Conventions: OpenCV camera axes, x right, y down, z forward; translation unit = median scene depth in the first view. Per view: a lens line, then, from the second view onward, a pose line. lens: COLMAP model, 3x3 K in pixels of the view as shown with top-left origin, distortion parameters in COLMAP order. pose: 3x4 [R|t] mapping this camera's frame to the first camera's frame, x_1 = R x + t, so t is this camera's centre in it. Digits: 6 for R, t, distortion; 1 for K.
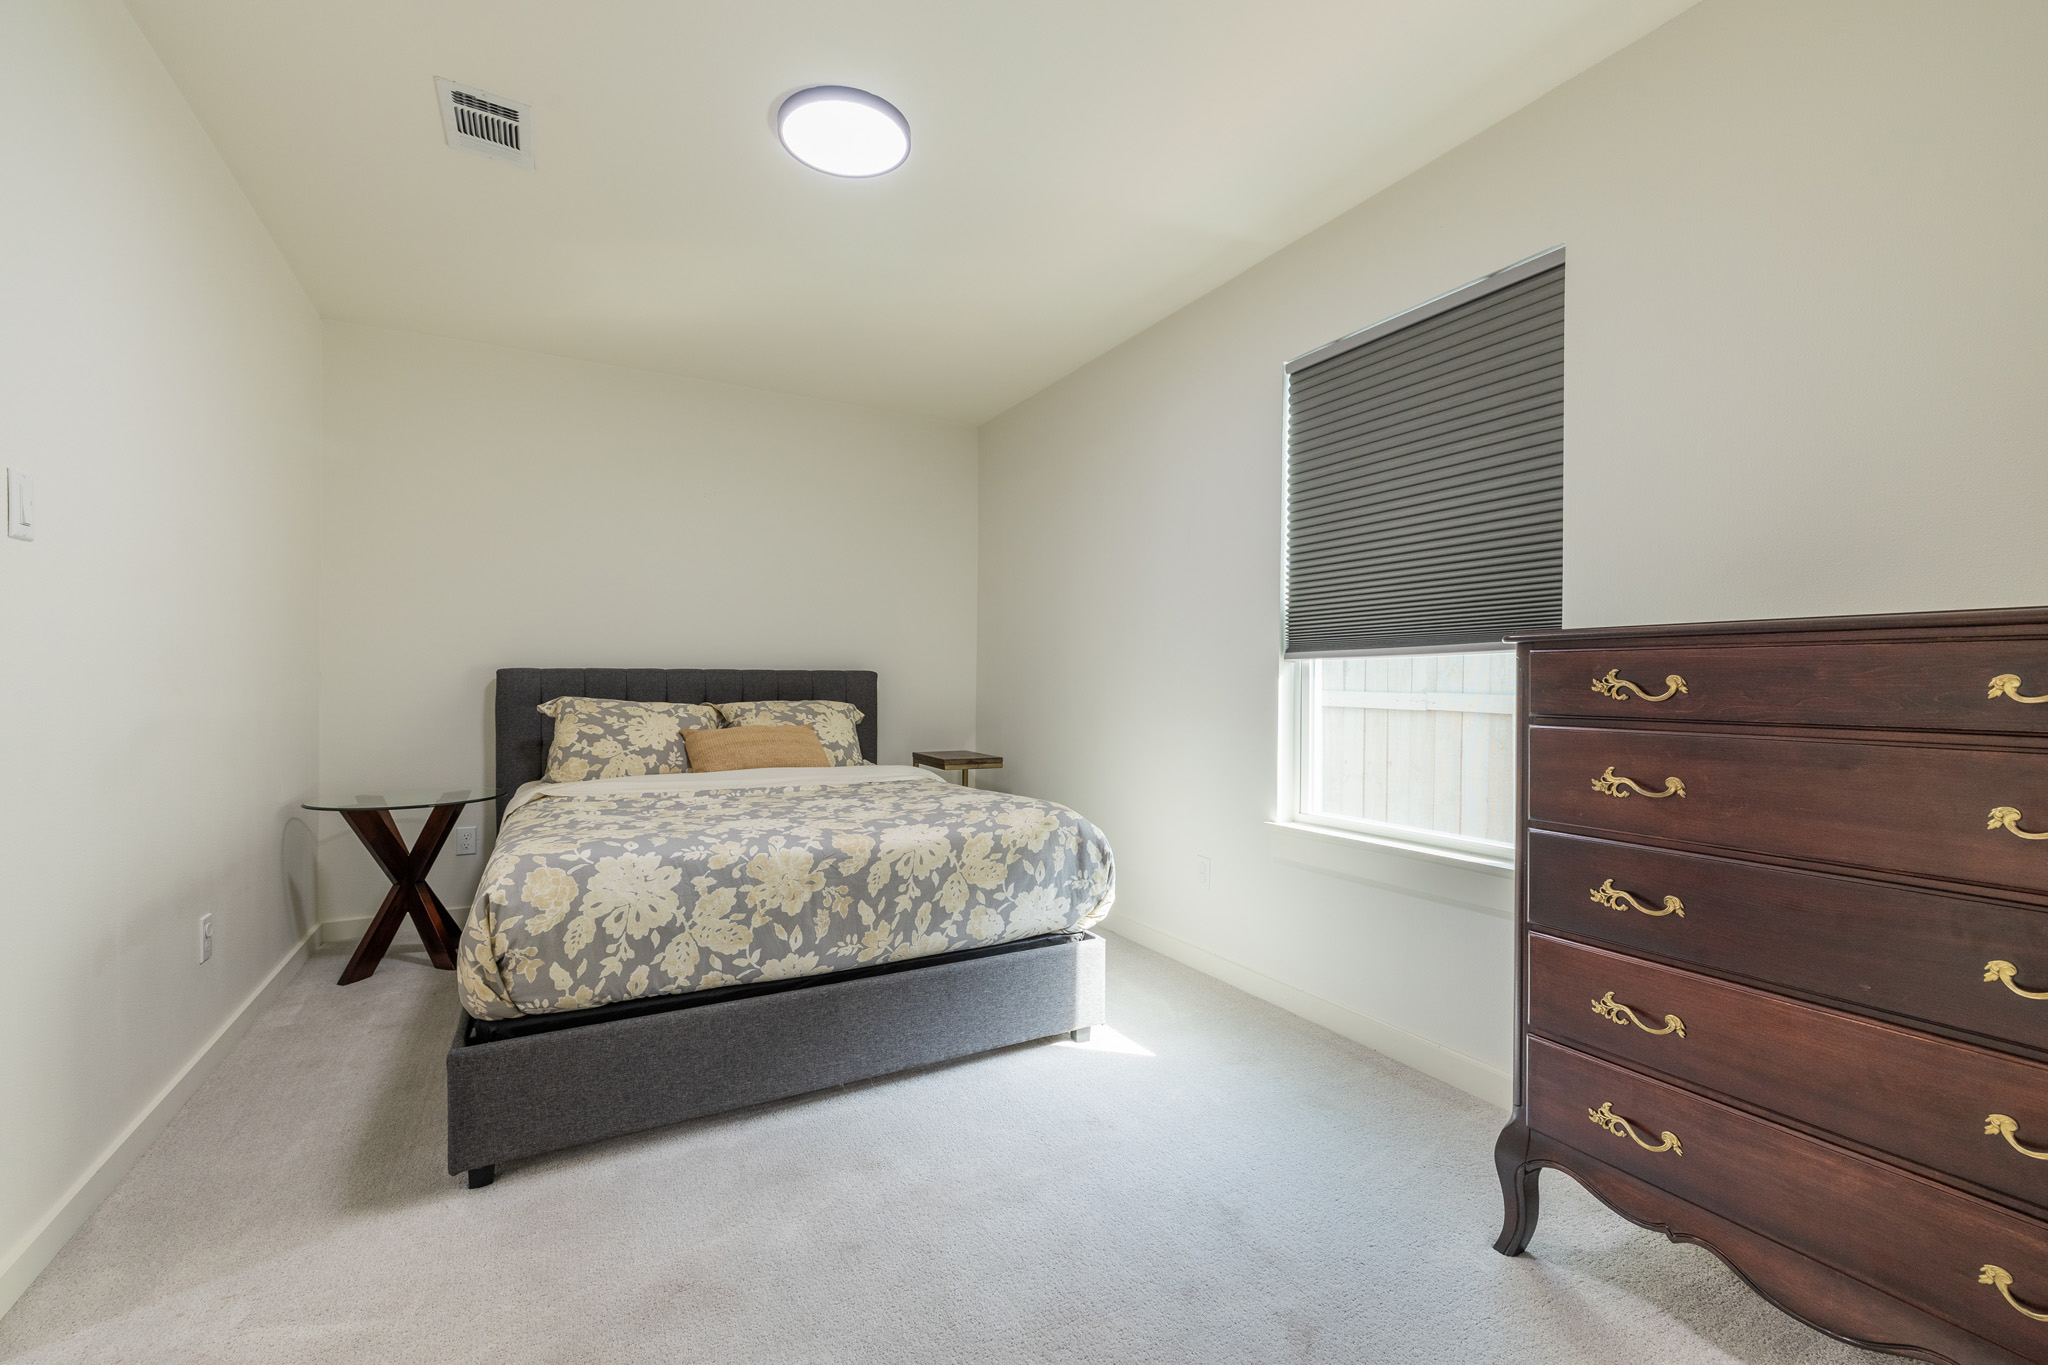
lens RADIAL K [[866.5, 0, 1028.6], [0, 866.5, 675.1], [0, 0, 1]] dist [0.002689, -0.000380]
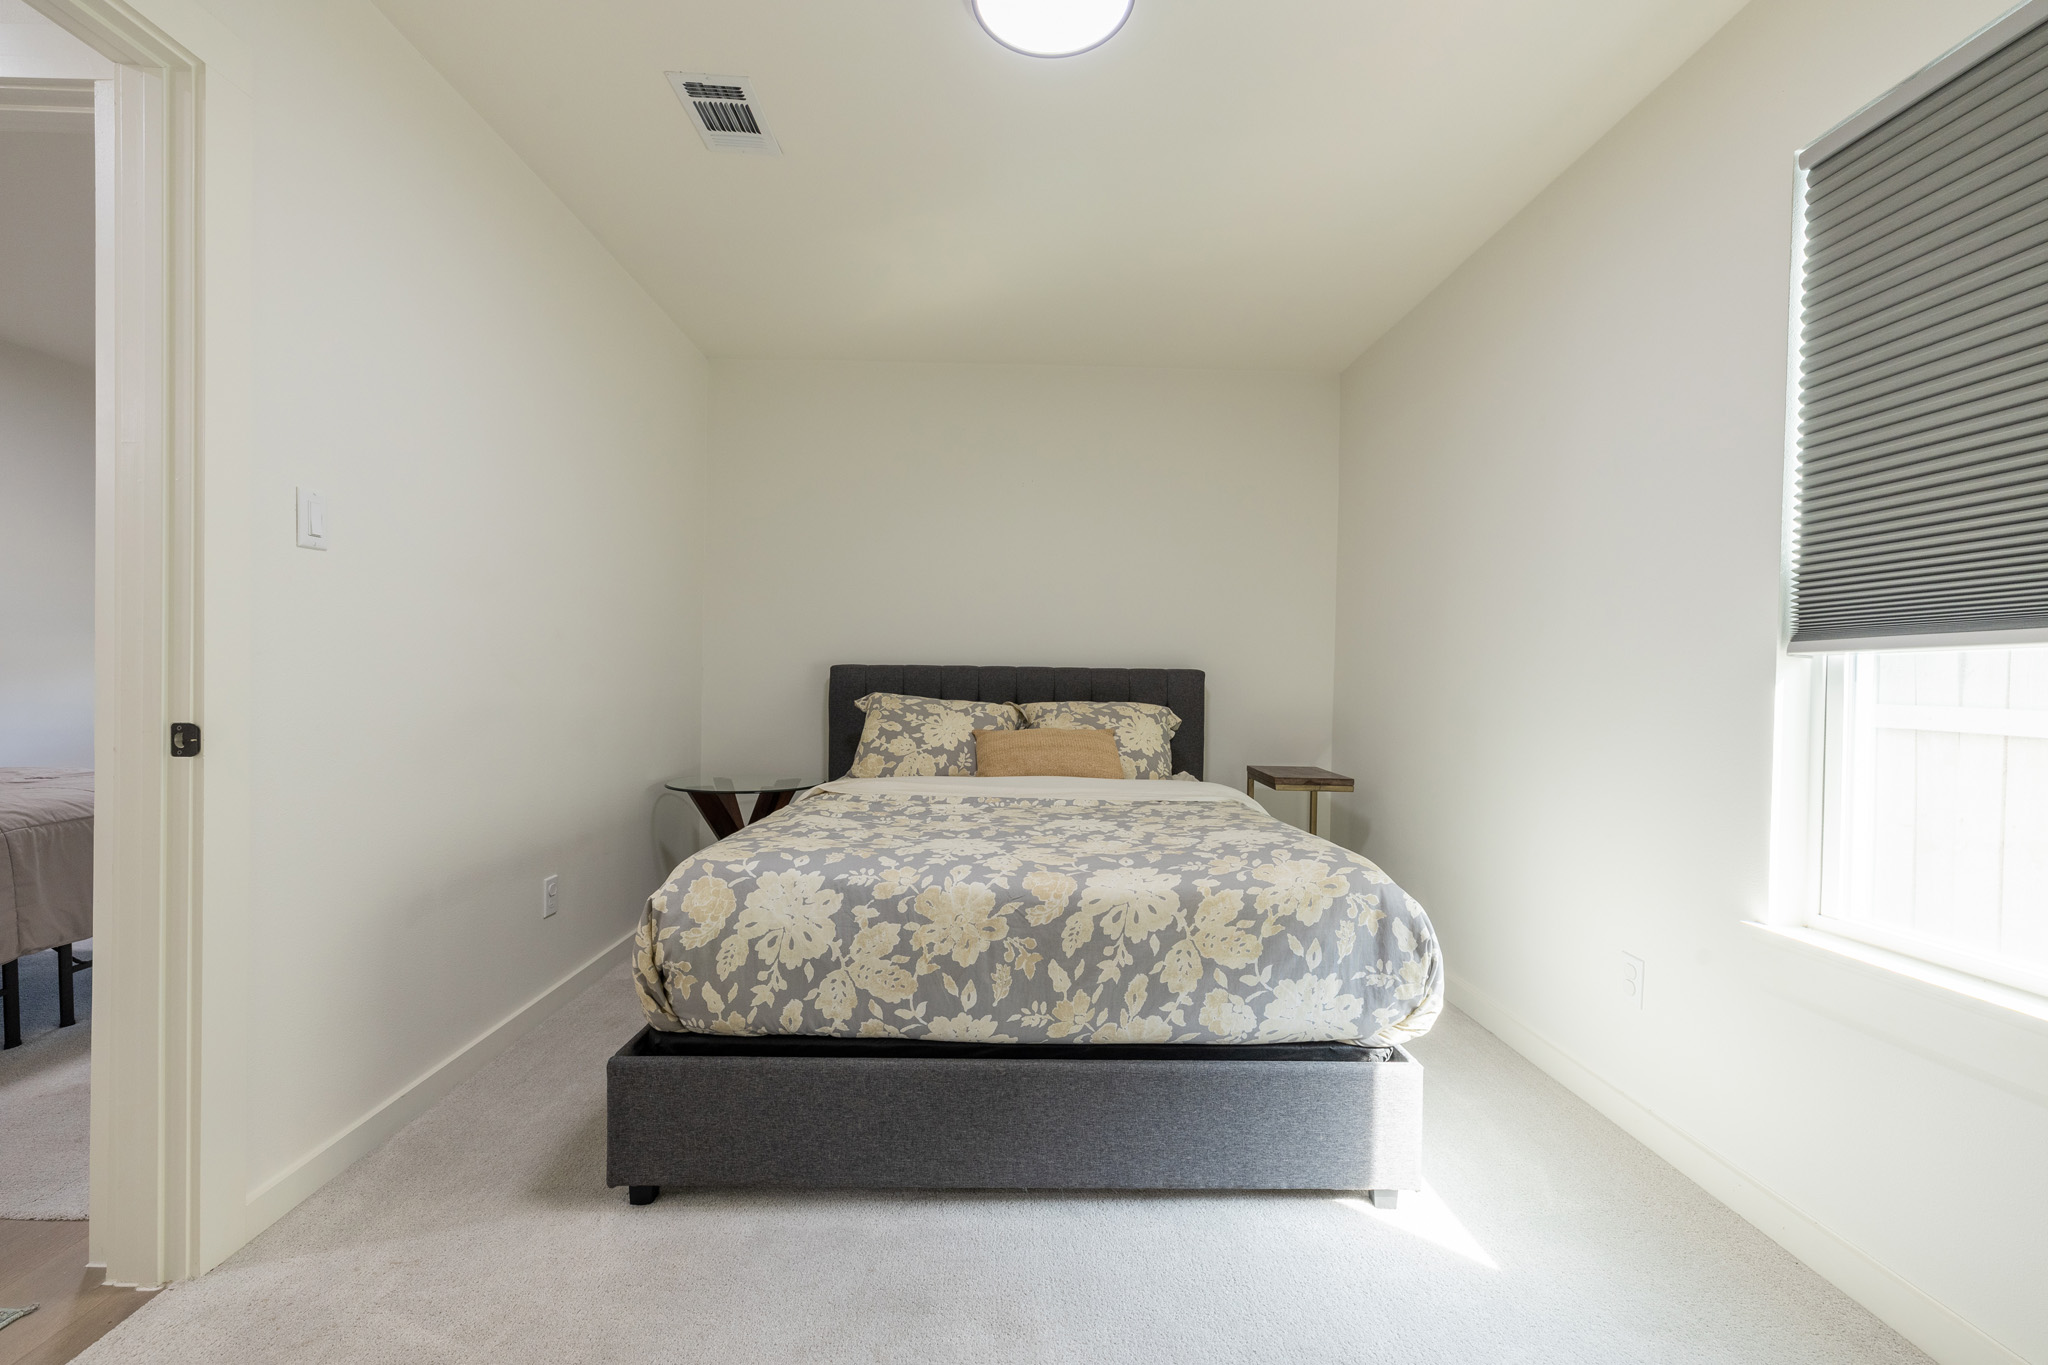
lens RADIAL K [[866.5, 0, 1020.0], [0, 866.5, 678.2], [0, 0, 1]] dist [0.002689, -0.000380]
pose [[0.879143, 0.010479, -0.476442, 0.132829], [-0.008951, 0.999945, 0.005475, 0.000970], [0.476473, -0.000549, 0.879189, 0.259081]]
